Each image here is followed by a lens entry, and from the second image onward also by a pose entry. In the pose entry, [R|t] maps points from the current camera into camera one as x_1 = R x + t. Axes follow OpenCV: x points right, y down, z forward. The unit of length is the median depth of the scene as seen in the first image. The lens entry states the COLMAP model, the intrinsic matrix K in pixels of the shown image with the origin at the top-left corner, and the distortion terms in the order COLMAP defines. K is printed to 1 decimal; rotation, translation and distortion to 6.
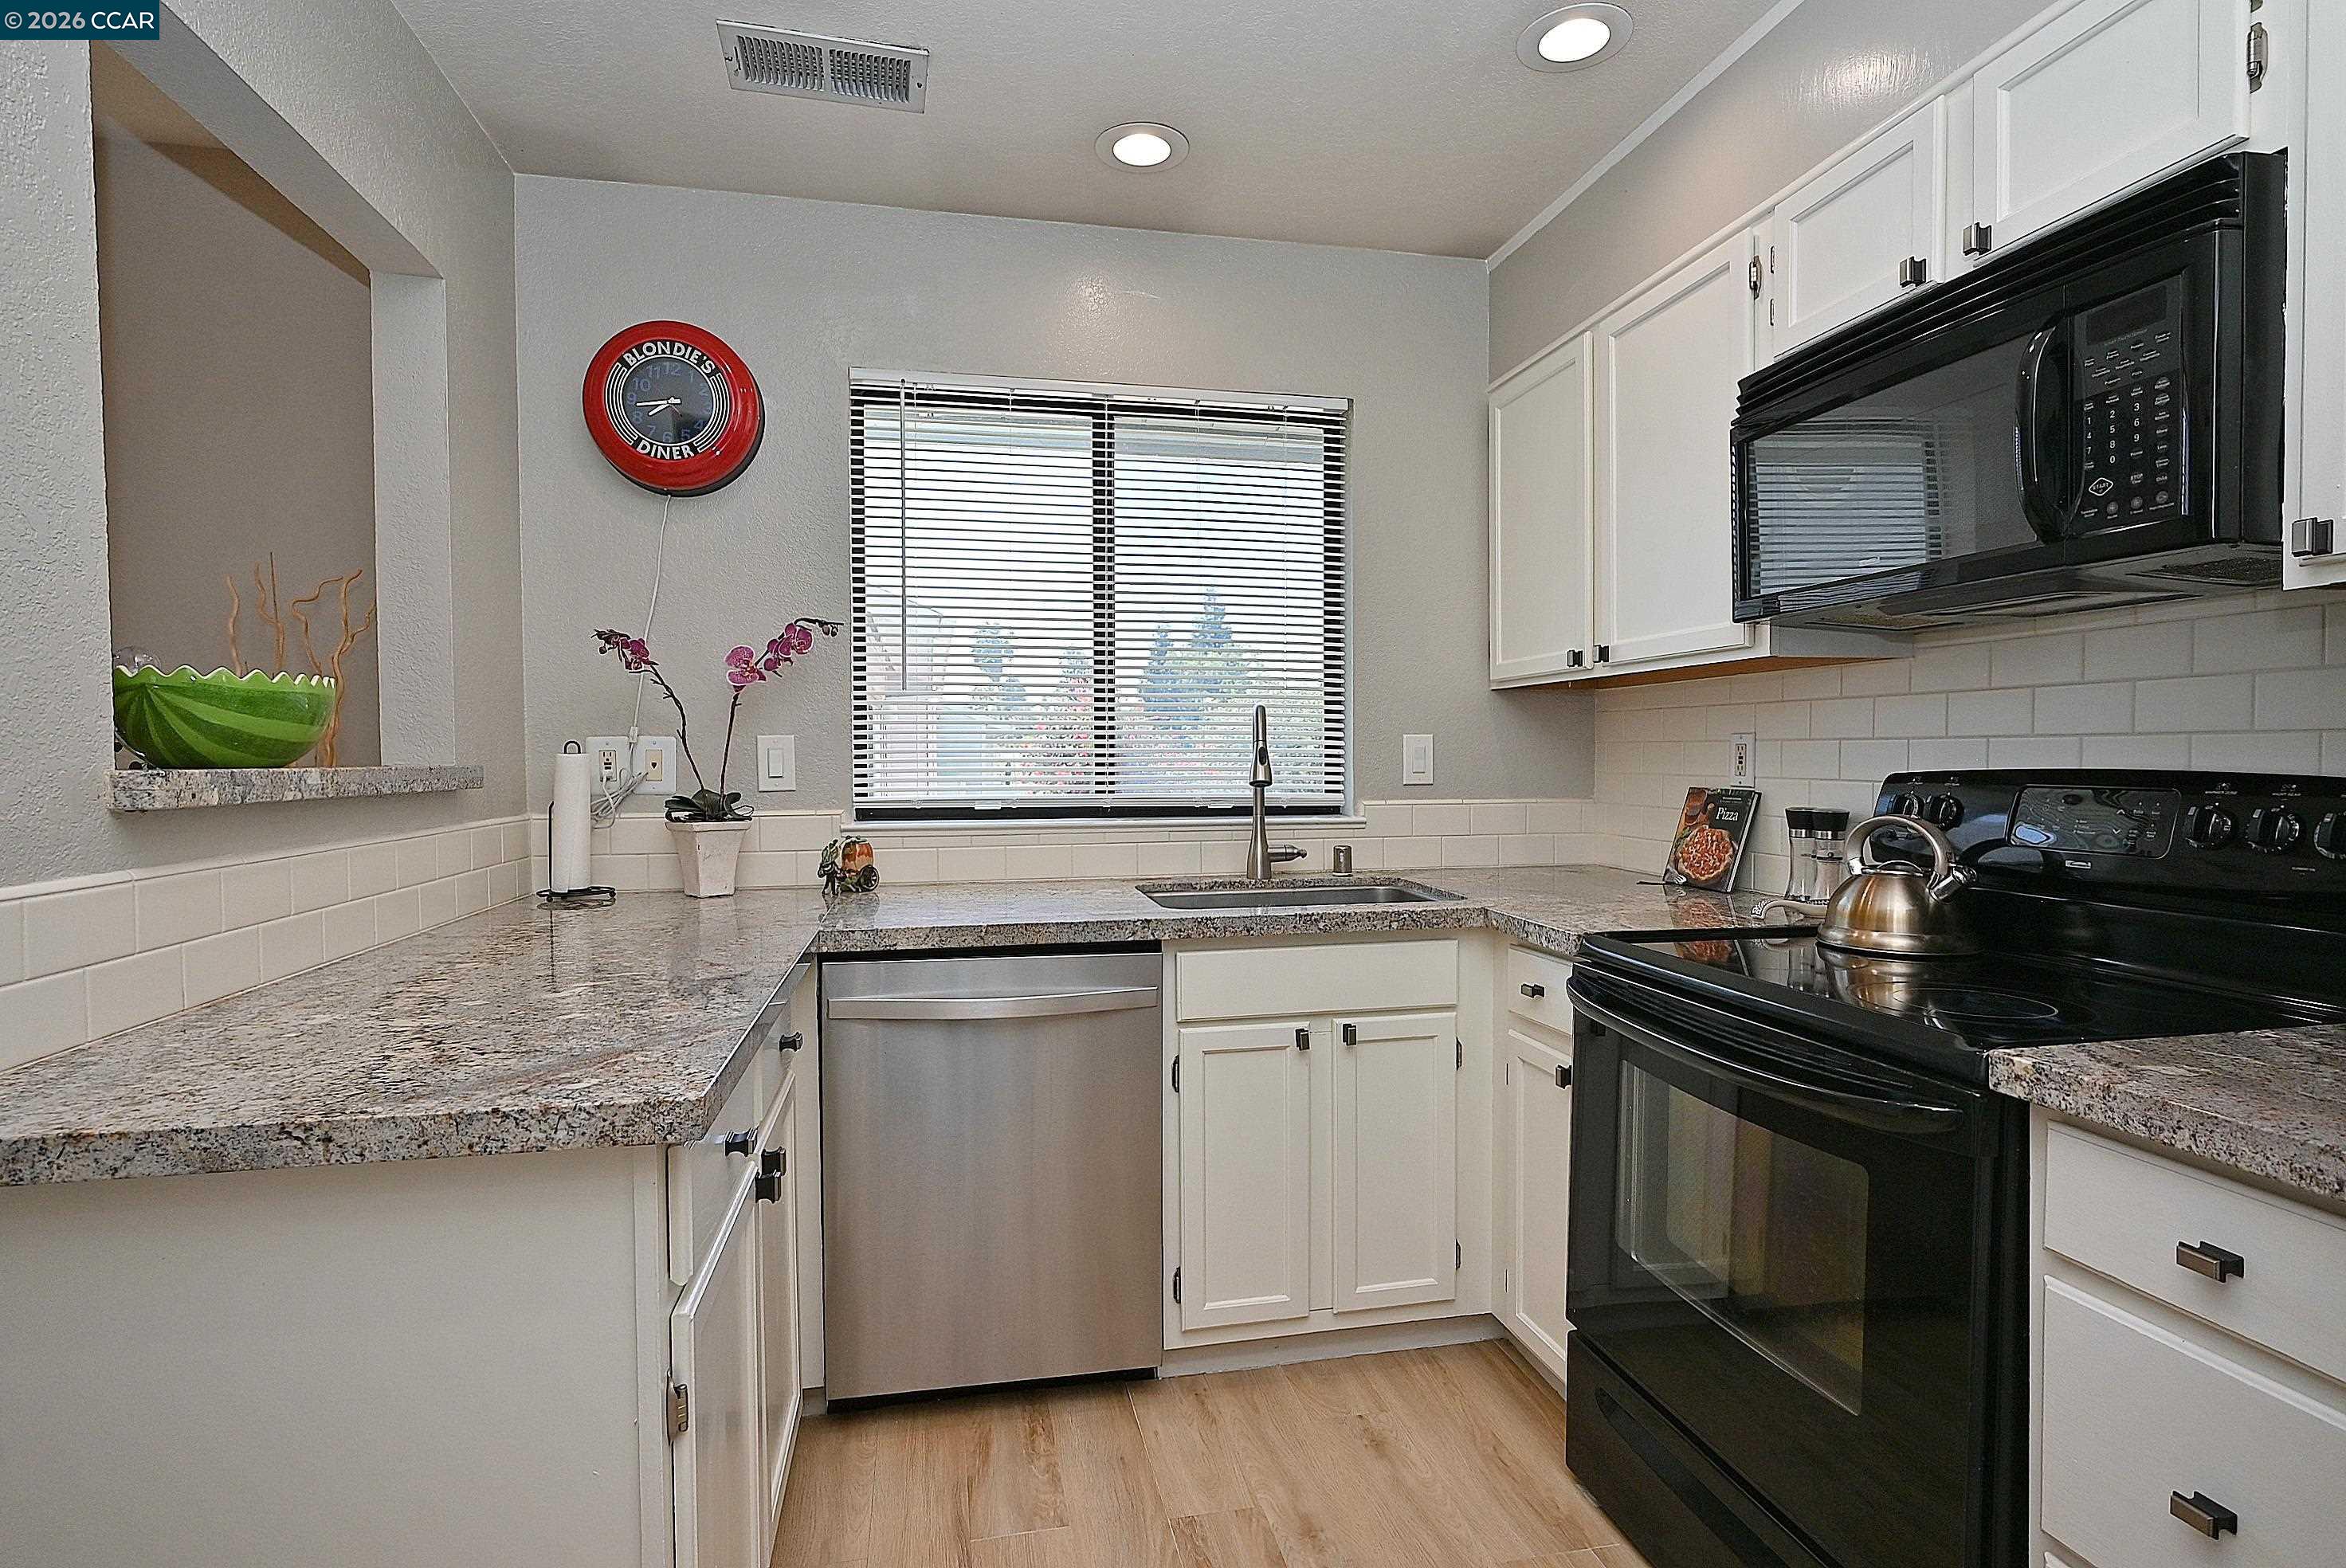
lens RADIAL K [[1157.3, 0, 1173.0], [0, 1157.3, 784.0], [0, 0, 1]] dist [-0.000822, 0.001572]
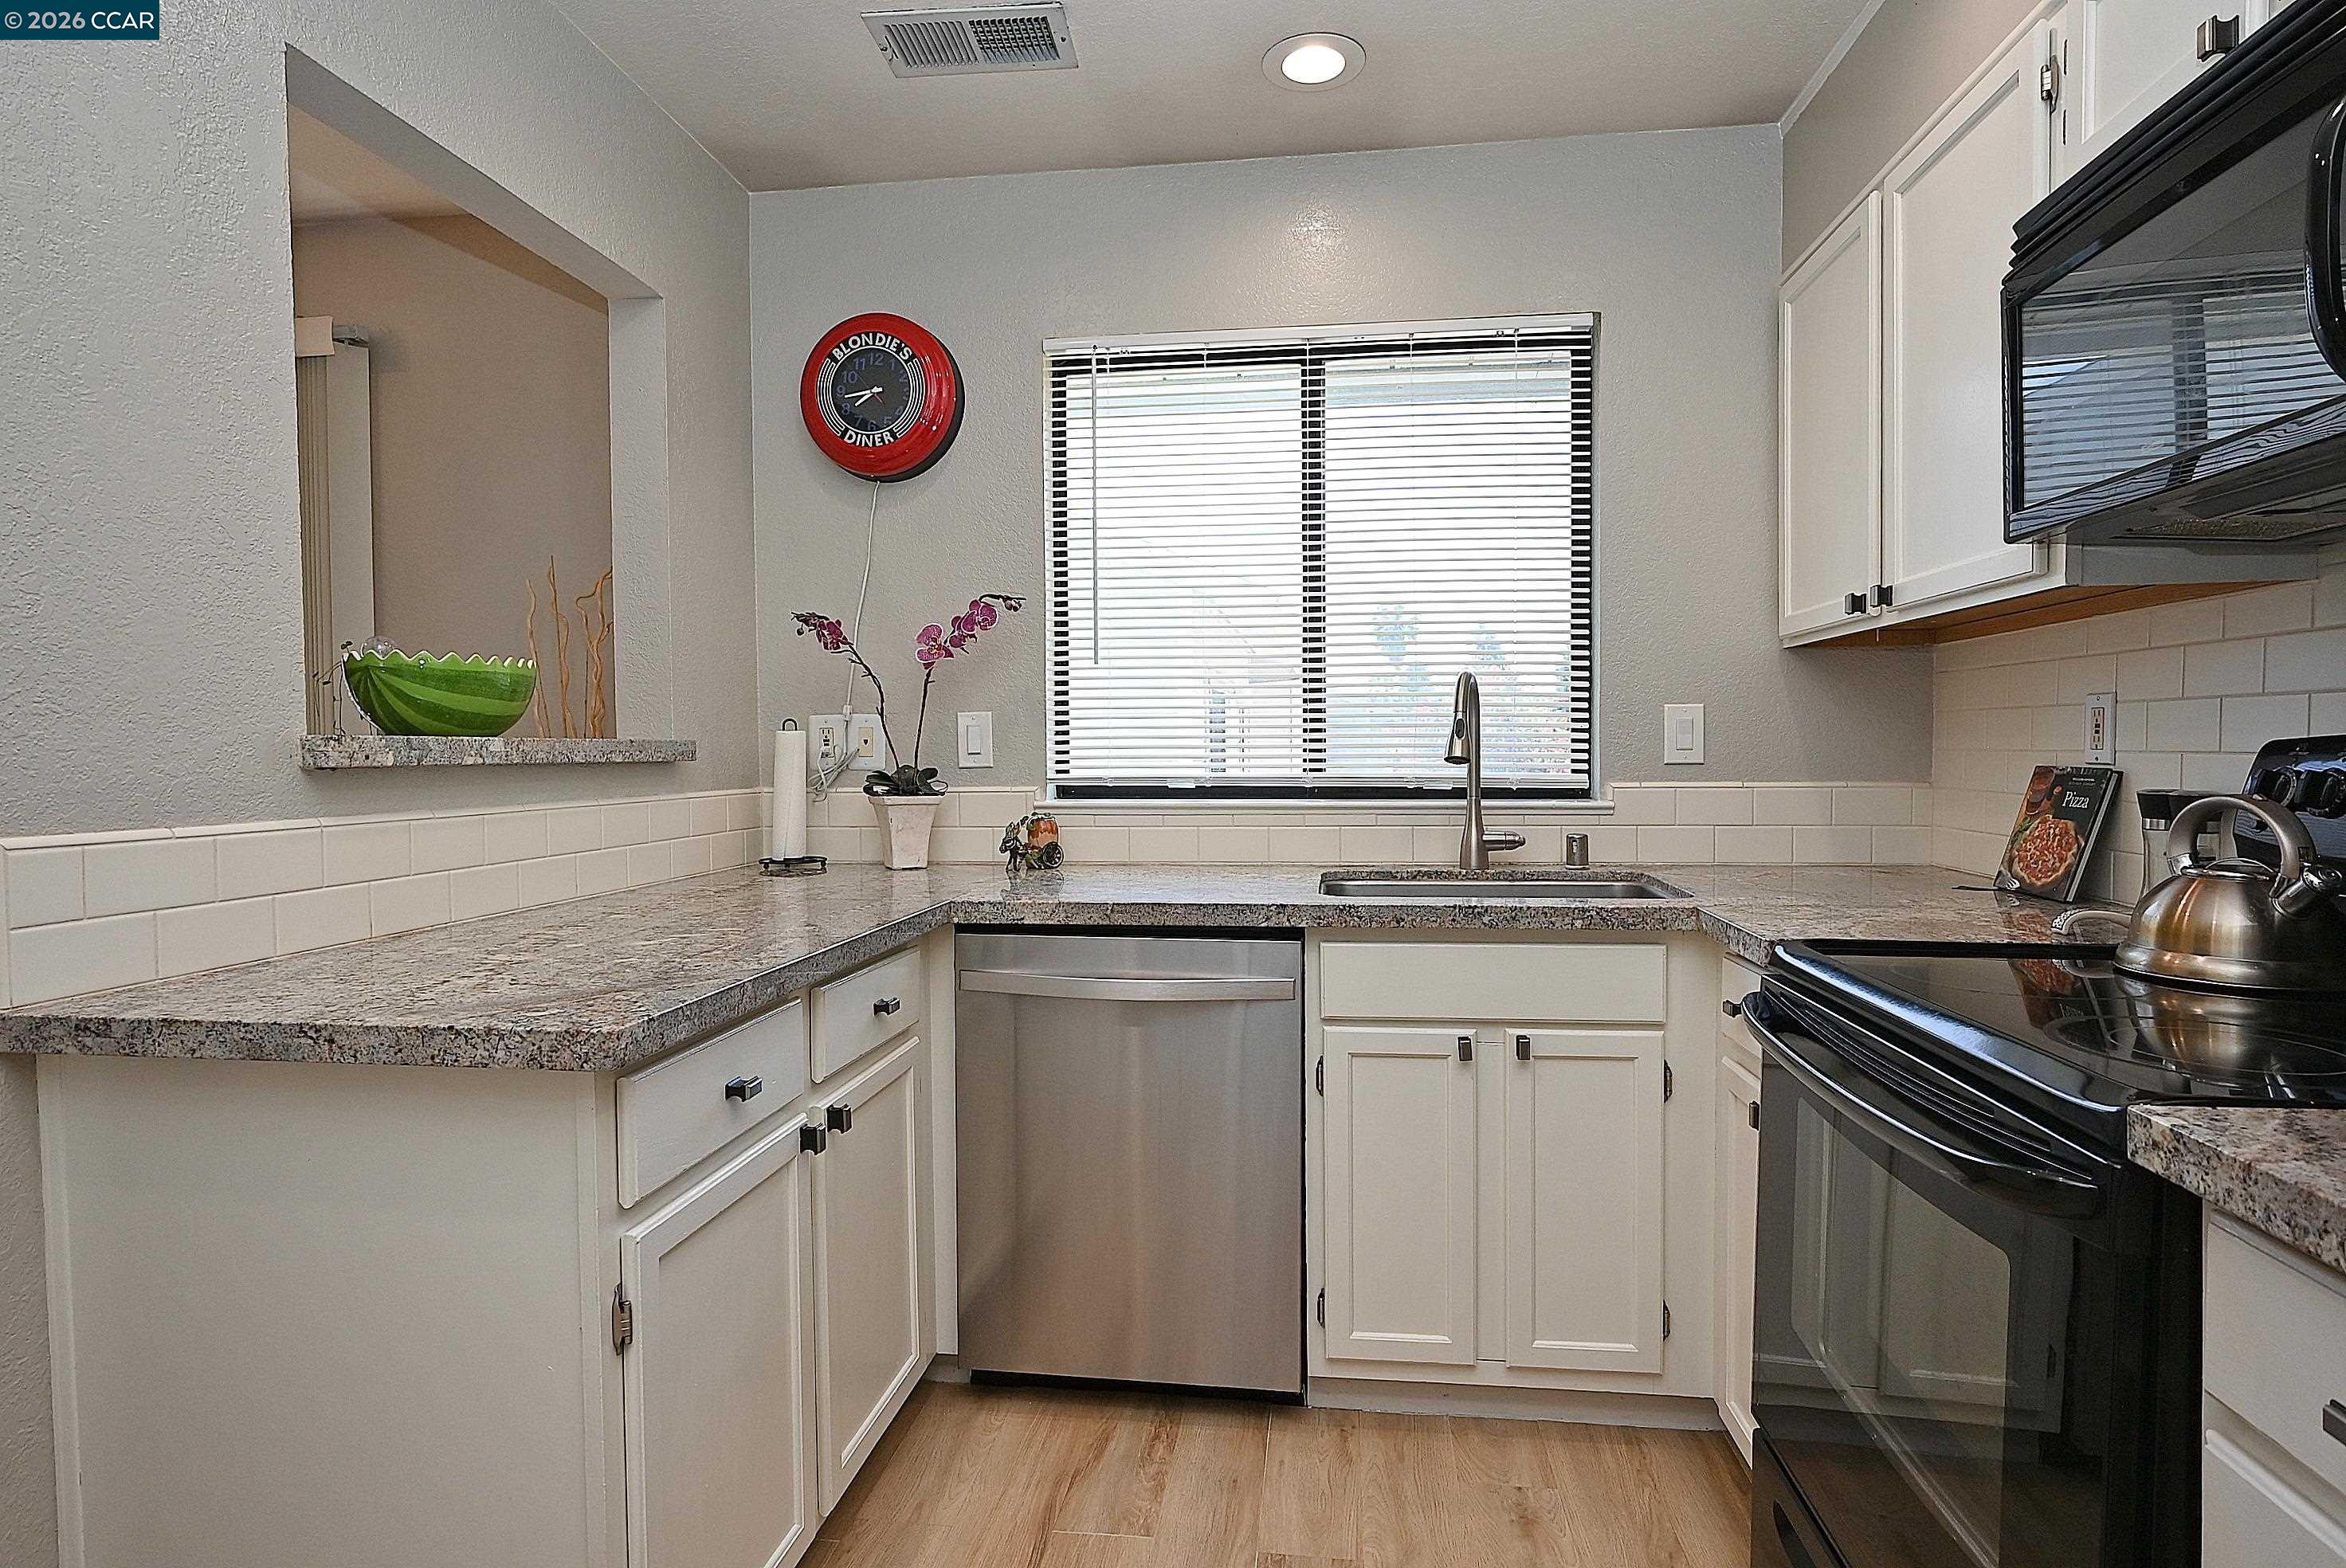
lens RADIAL K [[1239.1, 0, 1173.0], [0, 1239.1, 784.0], [0, 0, 1]] dist [-0.000329, 0.001831]
pose [[0.944810, 0.007159, -0.327541, 0.193957], [-0.005308, 0.999964, 0.006545, 0.013935], [0.327576, -0.004445, 0.944814, 0.038145]]
